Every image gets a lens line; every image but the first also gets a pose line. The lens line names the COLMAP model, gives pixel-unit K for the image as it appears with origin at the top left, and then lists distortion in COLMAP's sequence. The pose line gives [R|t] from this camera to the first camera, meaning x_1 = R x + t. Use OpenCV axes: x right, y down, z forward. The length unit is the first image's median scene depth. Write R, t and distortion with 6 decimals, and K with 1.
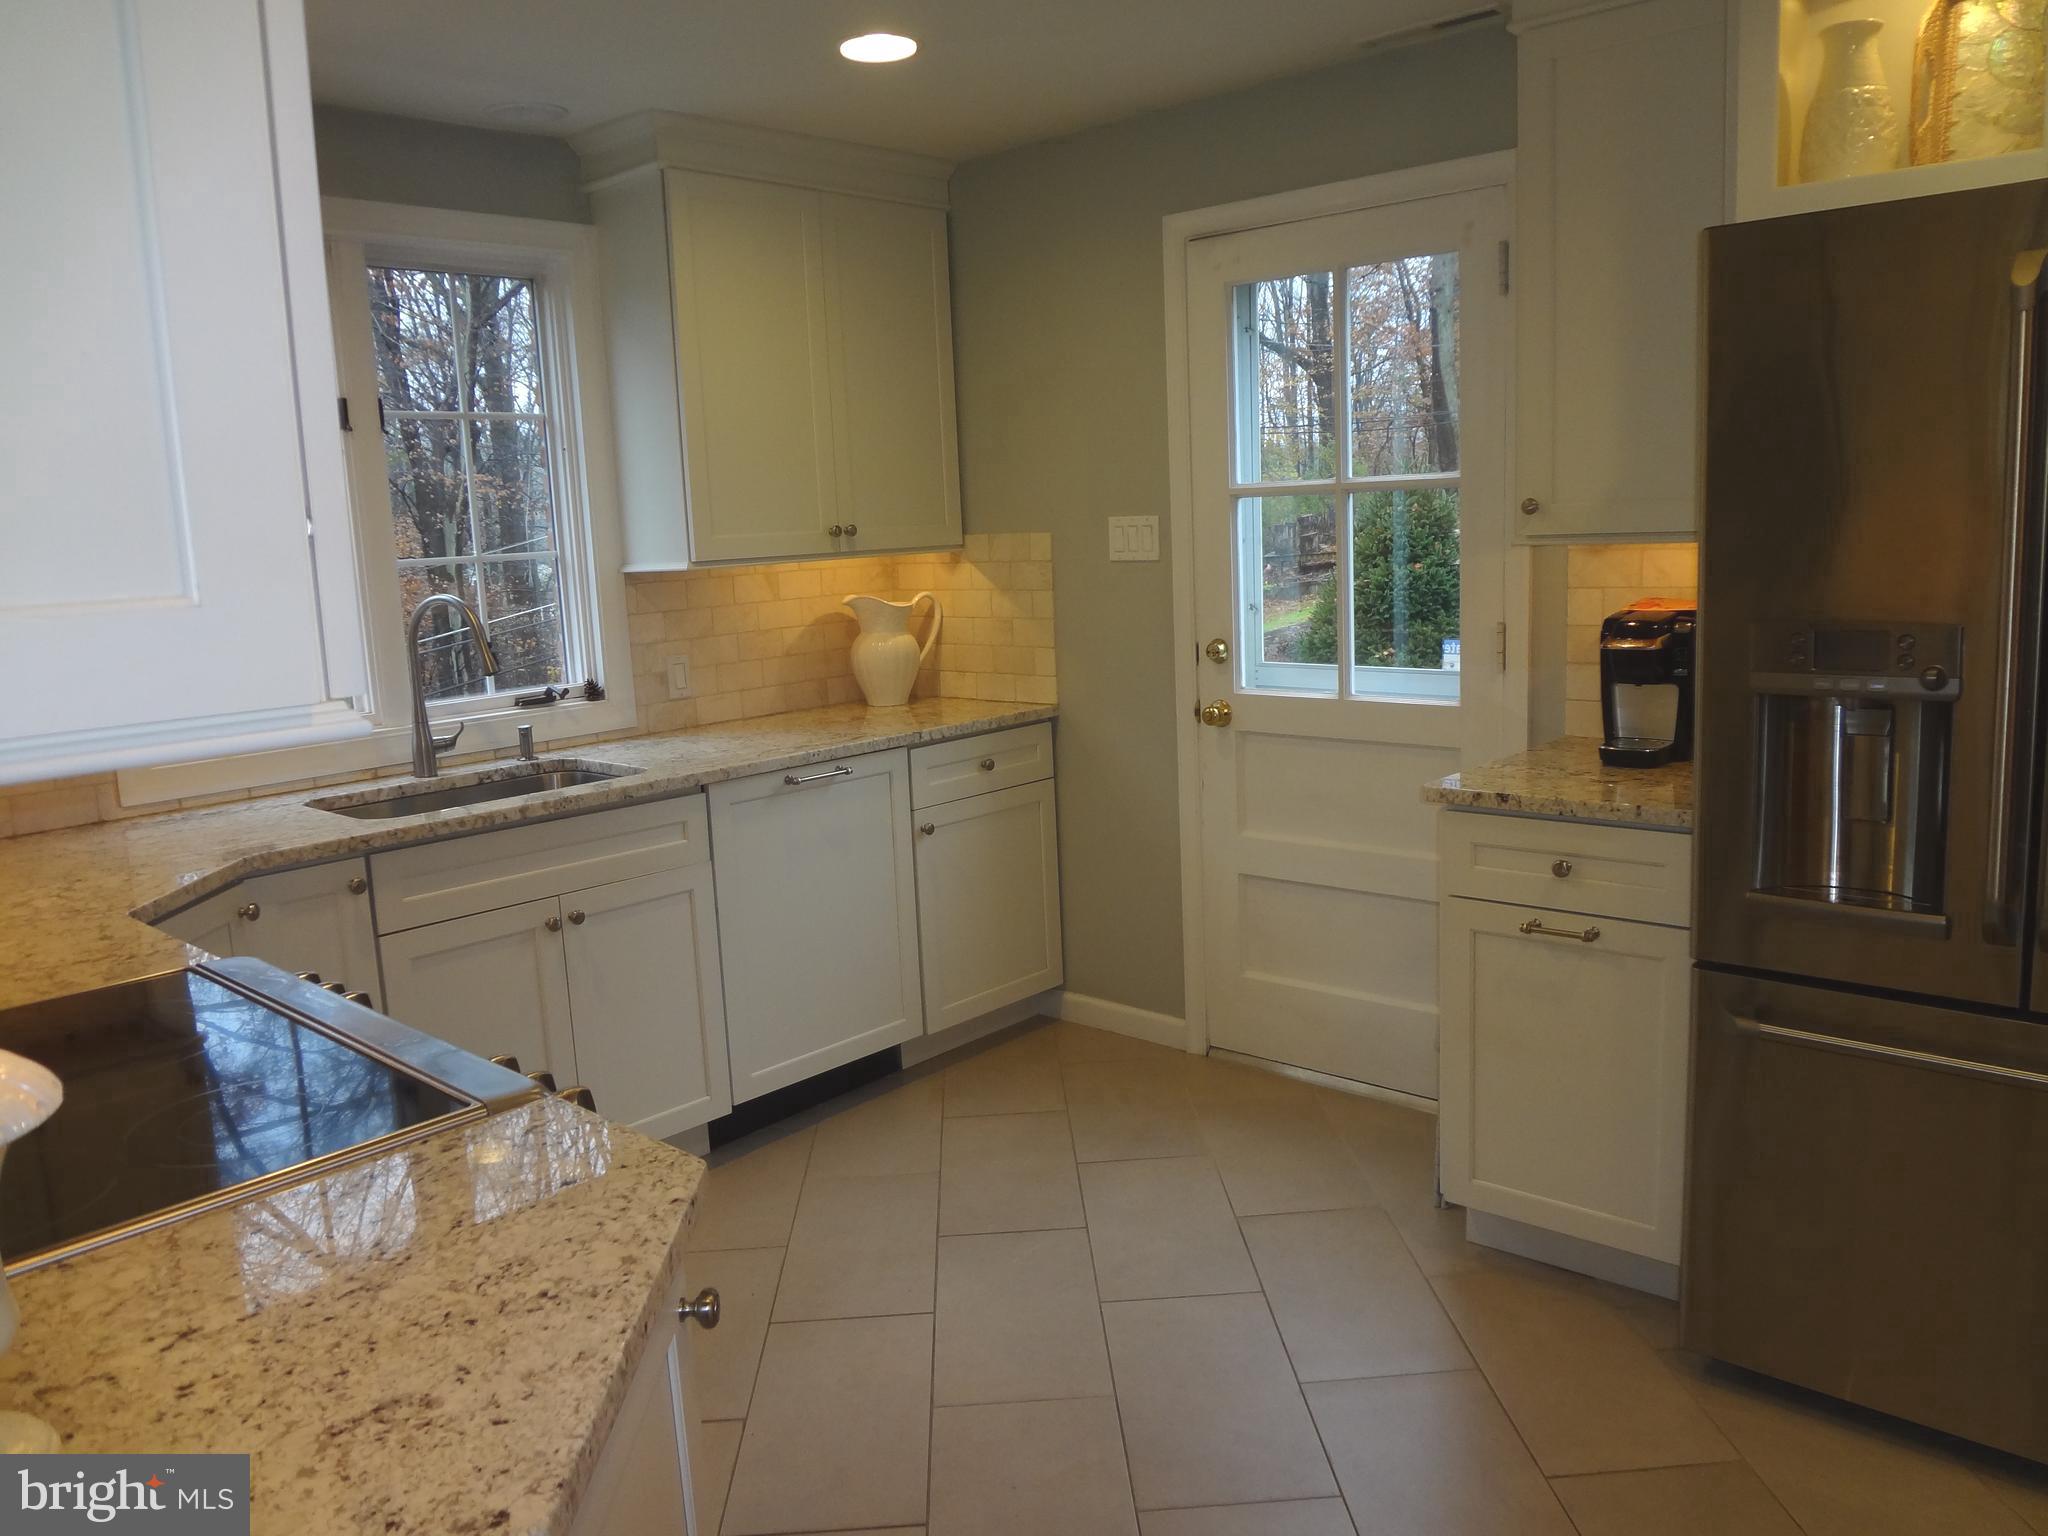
lens RADIAL K [[1533.6, 0, 1011.7], [0, 1533.6, 771.8], [0, 0, 1]] dist [-0.039889, 0.006154]
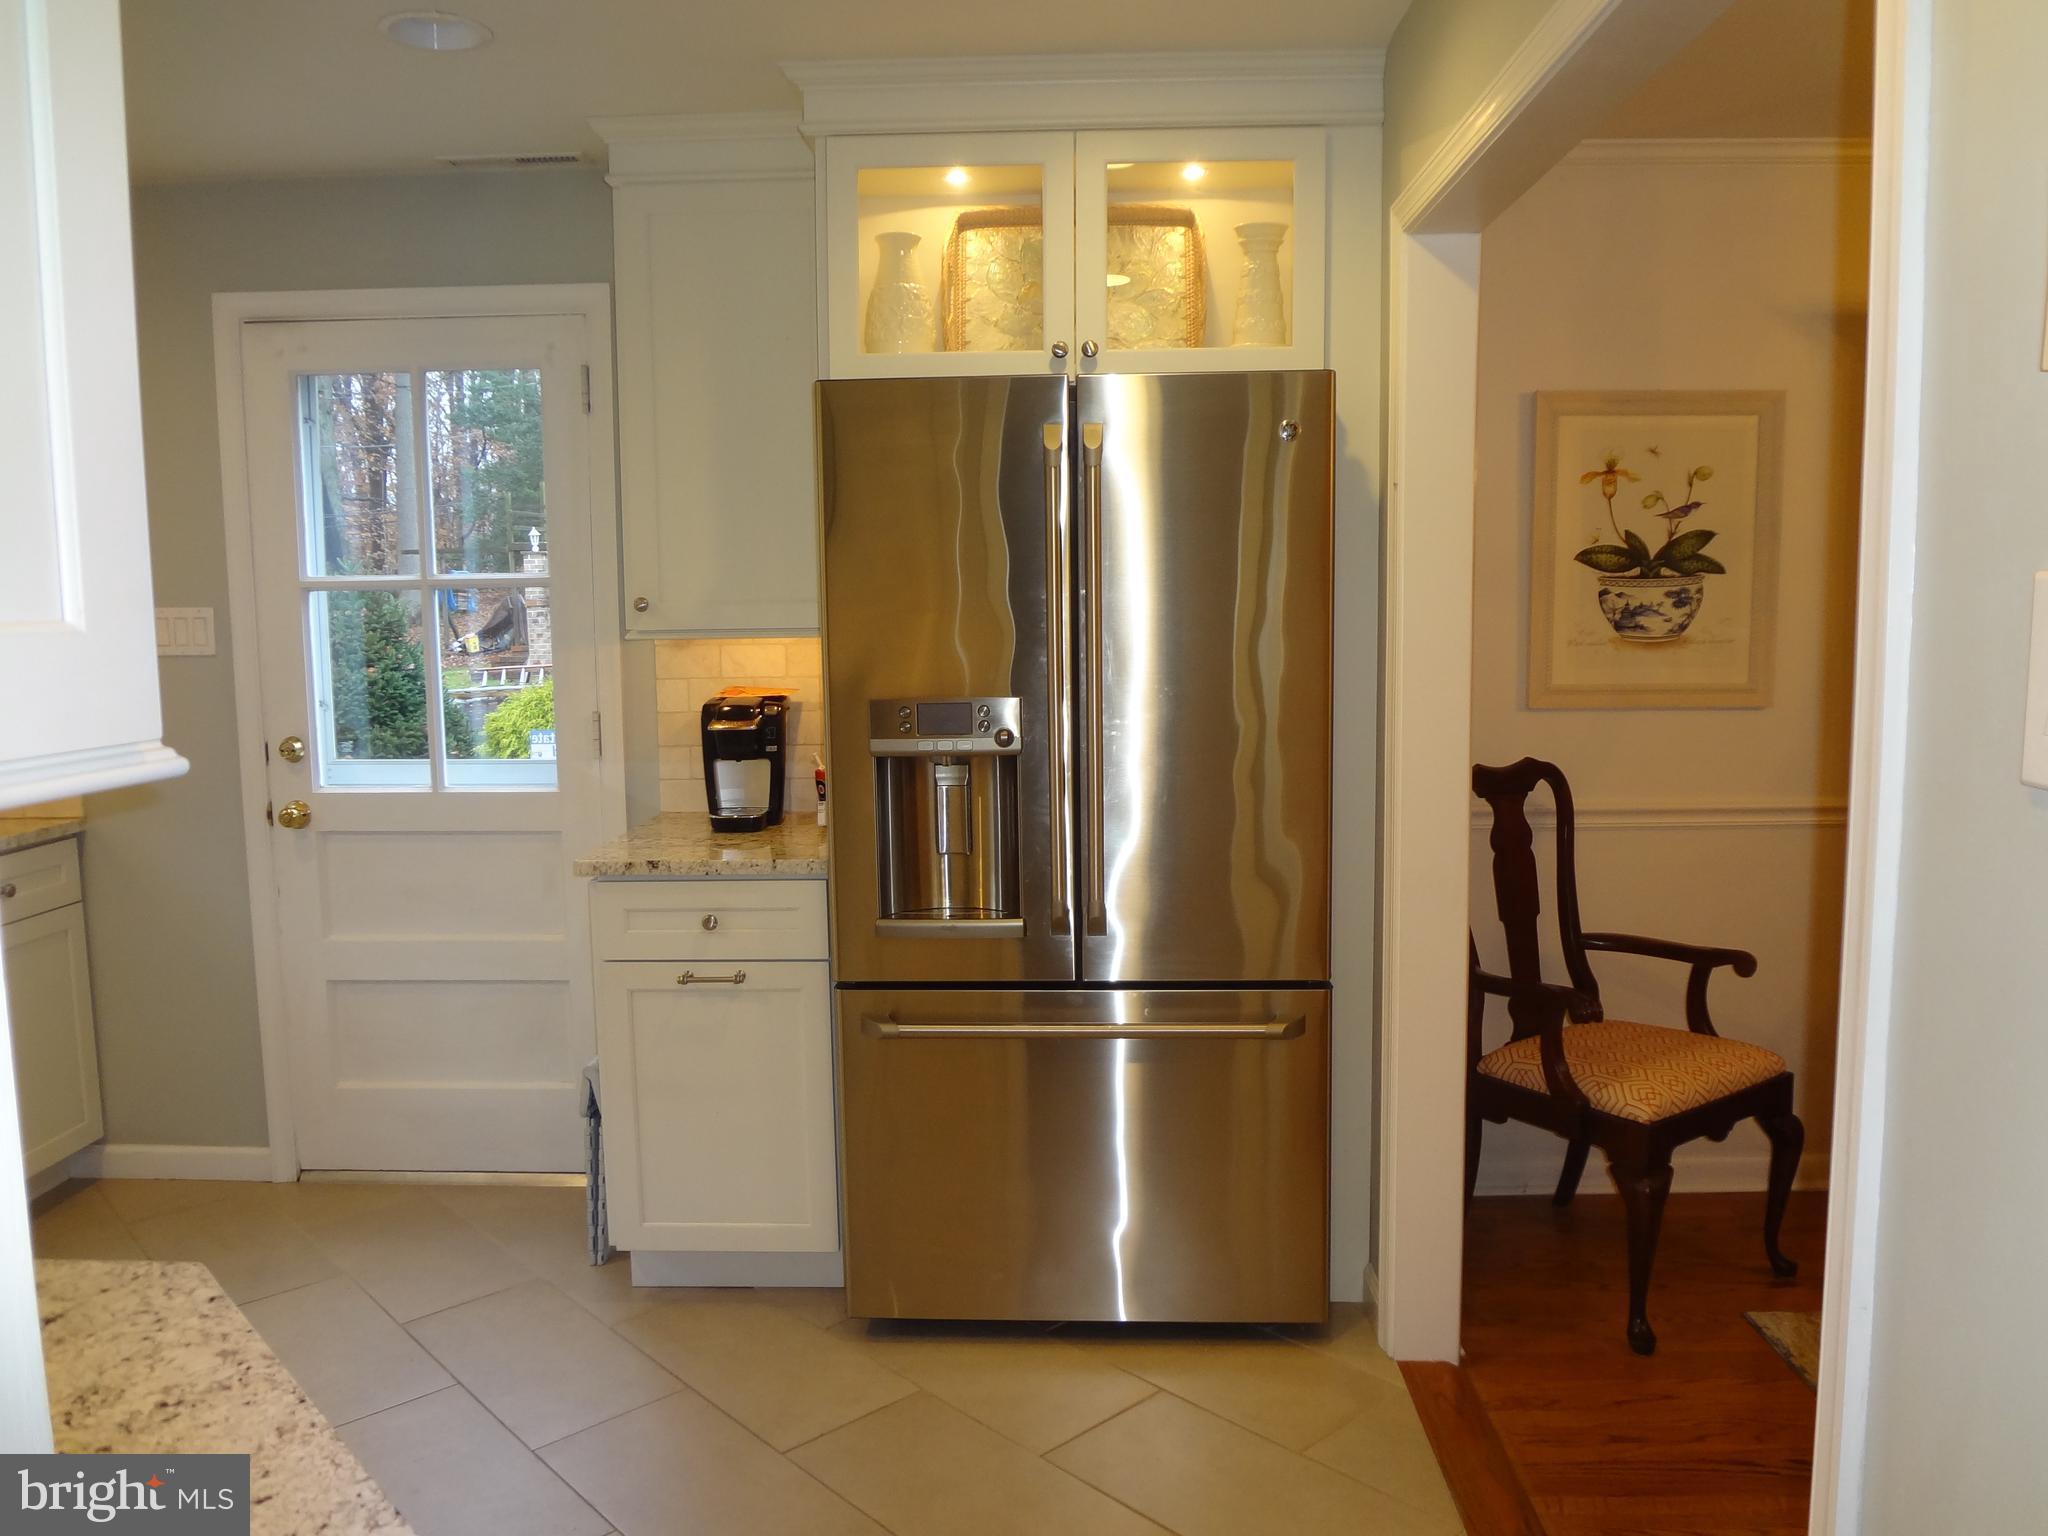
lens RADIAL K [[1533.6, 0, 1023.5], [0, 1533.6, 774.7], [0, 0, 1]] dist [-0.039889, 0.006154]
pose [[0.764896, -0.041363, 0.642824, -0.155606], [0.085689, 0.995601, -0.037898, 0.014493], [-0.638429, 0.084071, 0.765075, -0.018438]]
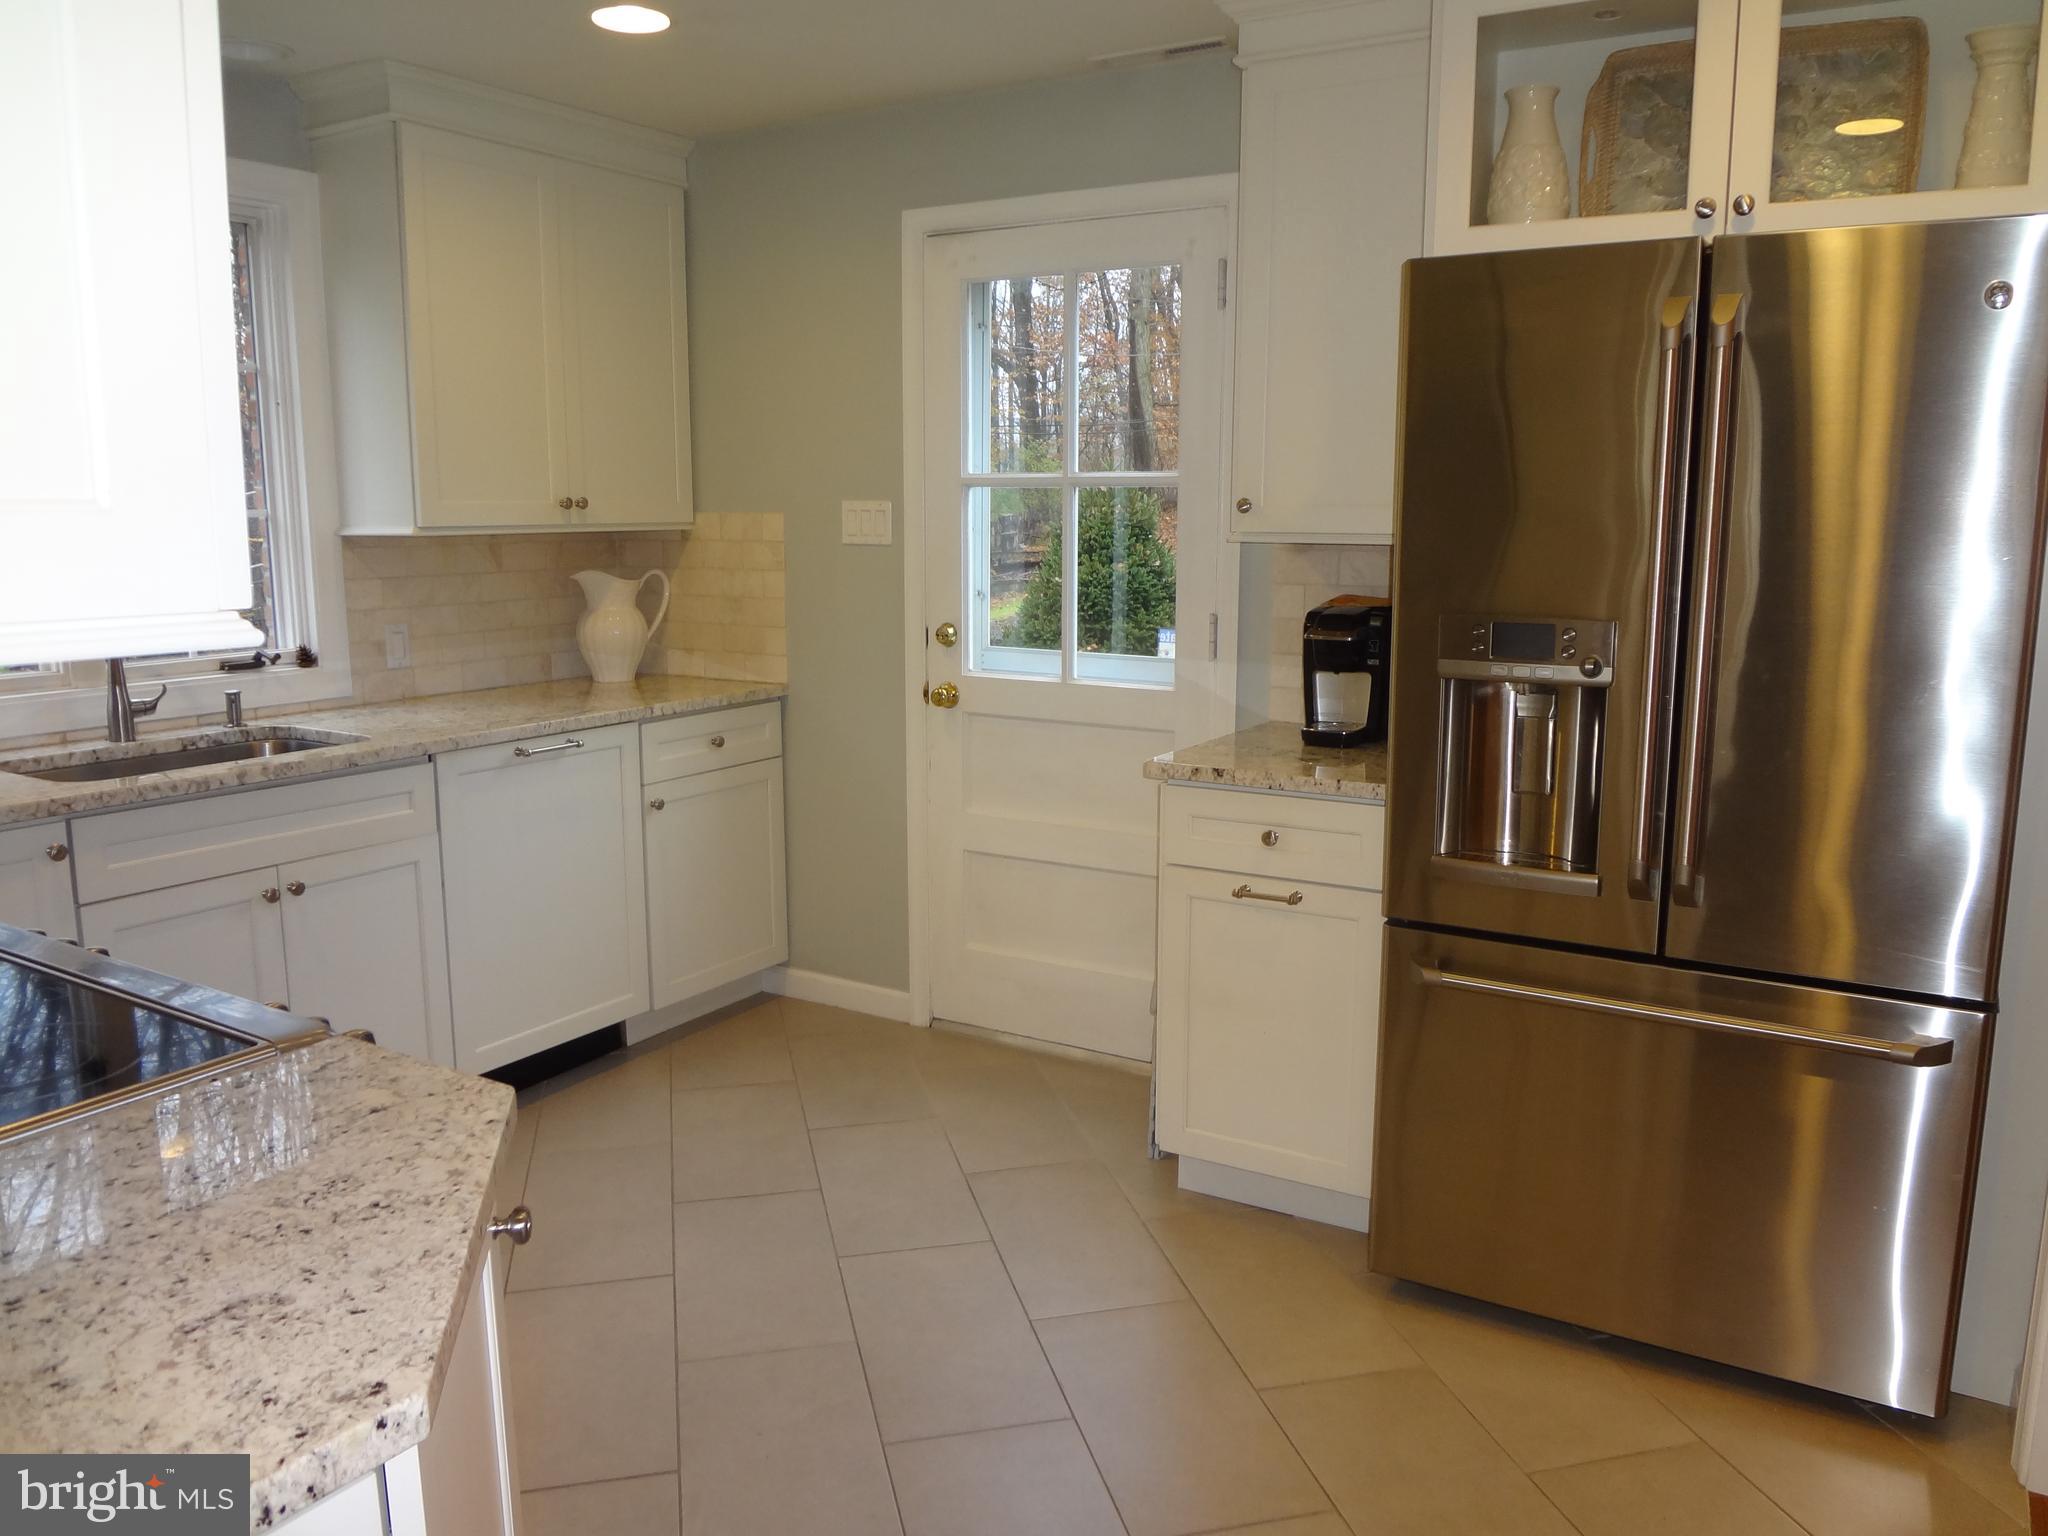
lens RADIAL K [[1533.6, 0, 1008.6], [0, 1533.6, 772.2], [0, 0, 1]] dist [-0.039889, 0.006154]
pose [[0.981098, 0.012428, 0.193112, -0.028803], [-0.013205, 0.999909, 0.002733, 0.013405], [-0.193061, -0.005231, 0.981173, -0.030376]]
